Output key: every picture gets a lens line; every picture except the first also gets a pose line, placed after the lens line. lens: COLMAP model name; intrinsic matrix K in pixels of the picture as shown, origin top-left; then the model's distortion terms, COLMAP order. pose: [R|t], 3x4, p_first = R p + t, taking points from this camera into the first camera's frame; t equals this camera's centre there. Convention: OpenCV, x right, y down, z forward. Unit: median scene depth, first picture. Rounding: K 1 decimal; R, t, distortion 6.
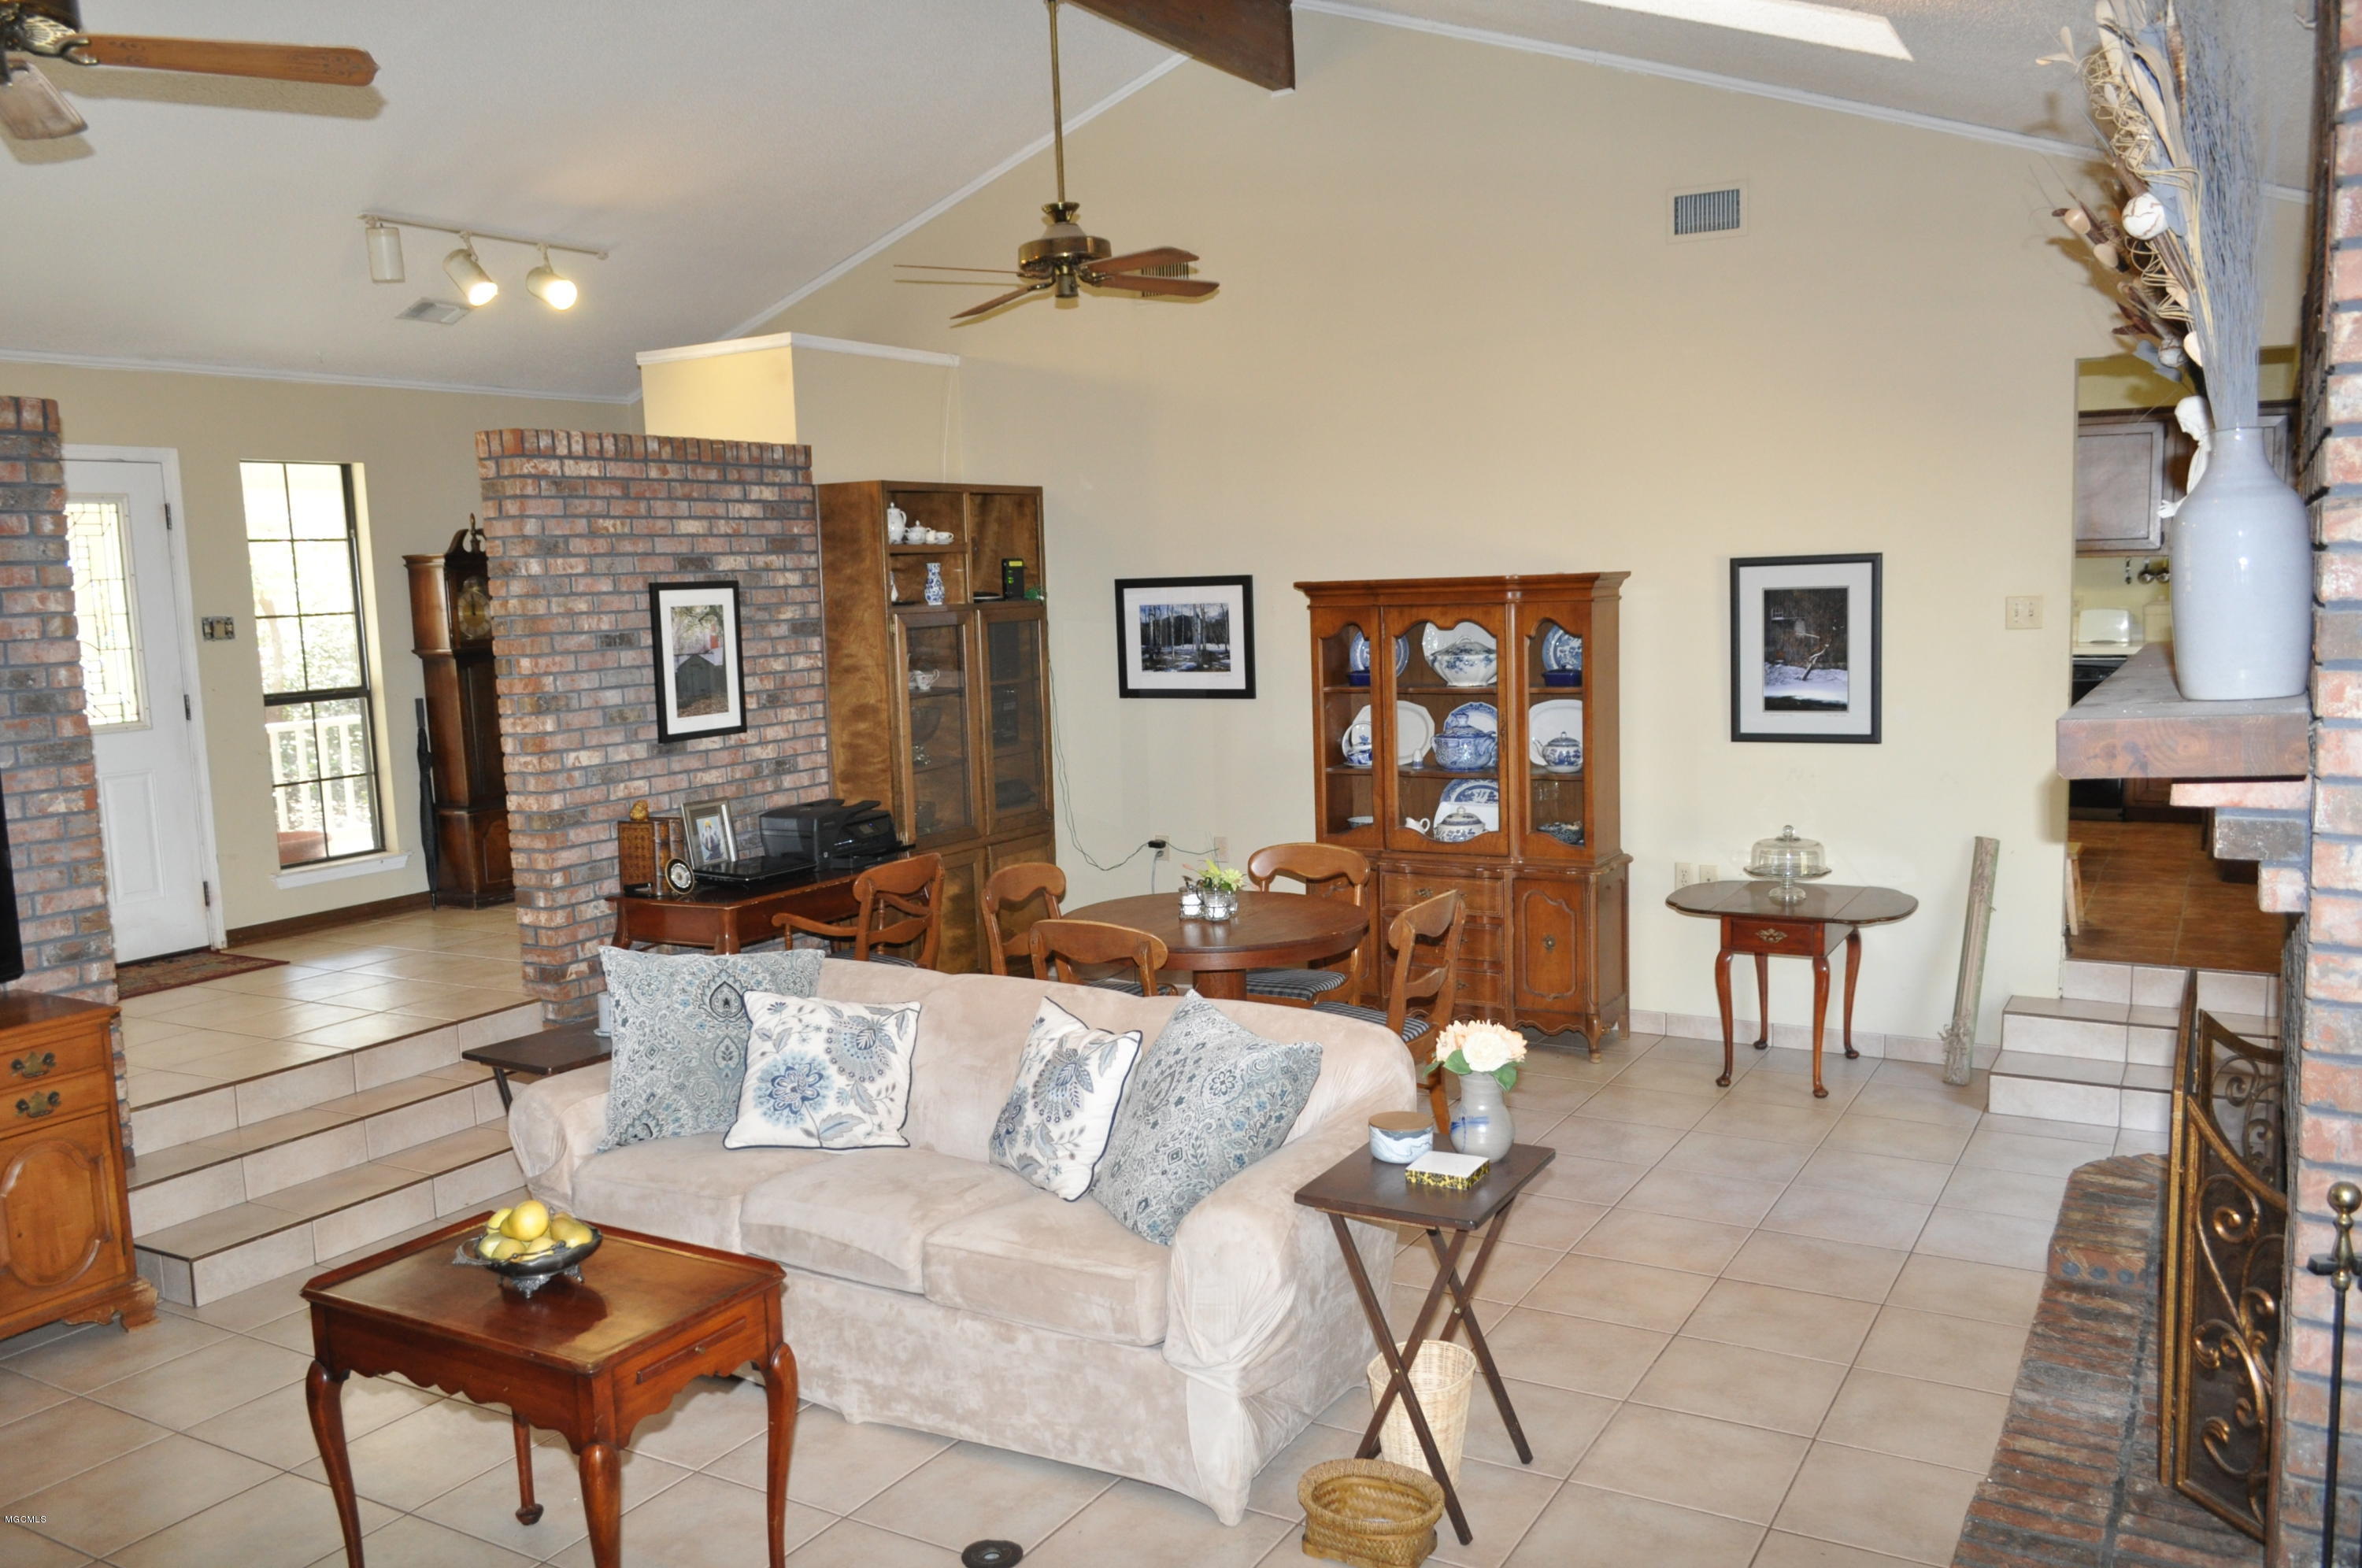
lens RADIAL K [[1834.4, 0, 1181.0], [0, 1834.4, 784.0], [0, 0, 1]] dist [-0.009218, -0.000294]
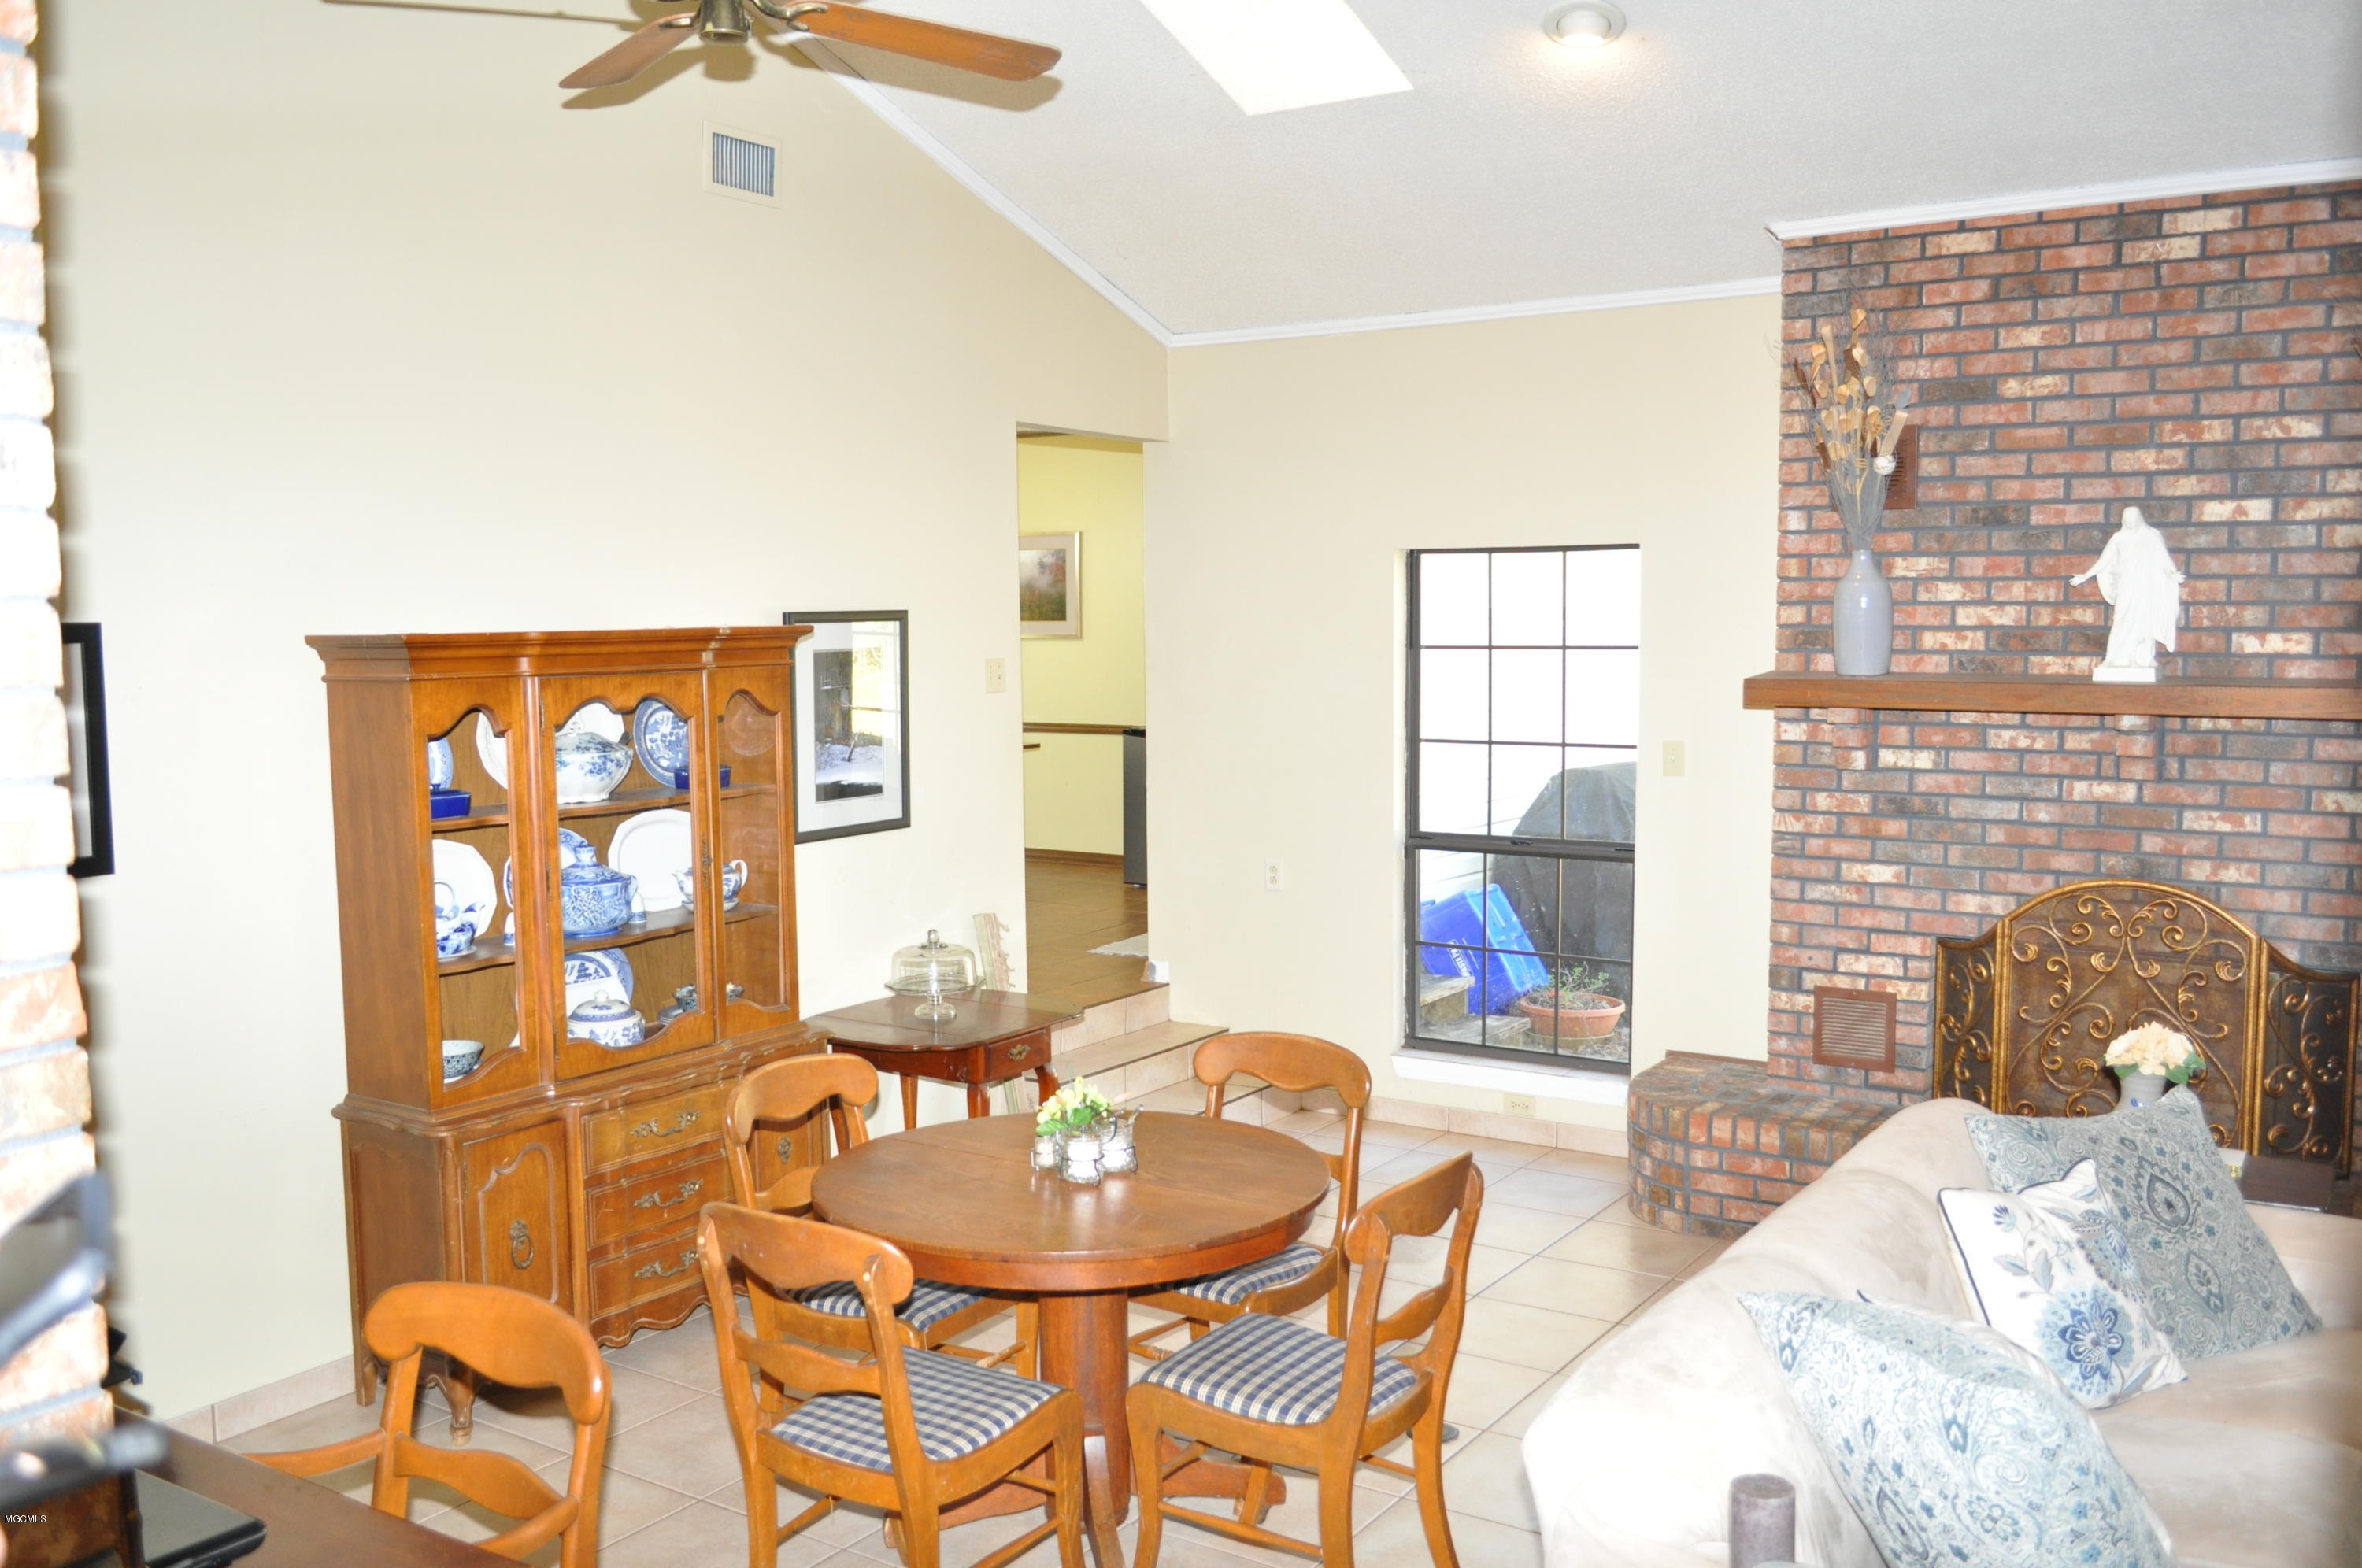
lens RADIAL K [[2060.0, 0, 1181.0], [0, 2060.0, 784.0], [0, 0, 1]] dist [-0.267288, -0.000241]
pose [[0.043305, -0.053707, 0.997617, -0.572093], [0.114011, 0.992296, 0.048472, -0.073584], [-0.992535, 0.111640, 0.049094, 0.804406]]
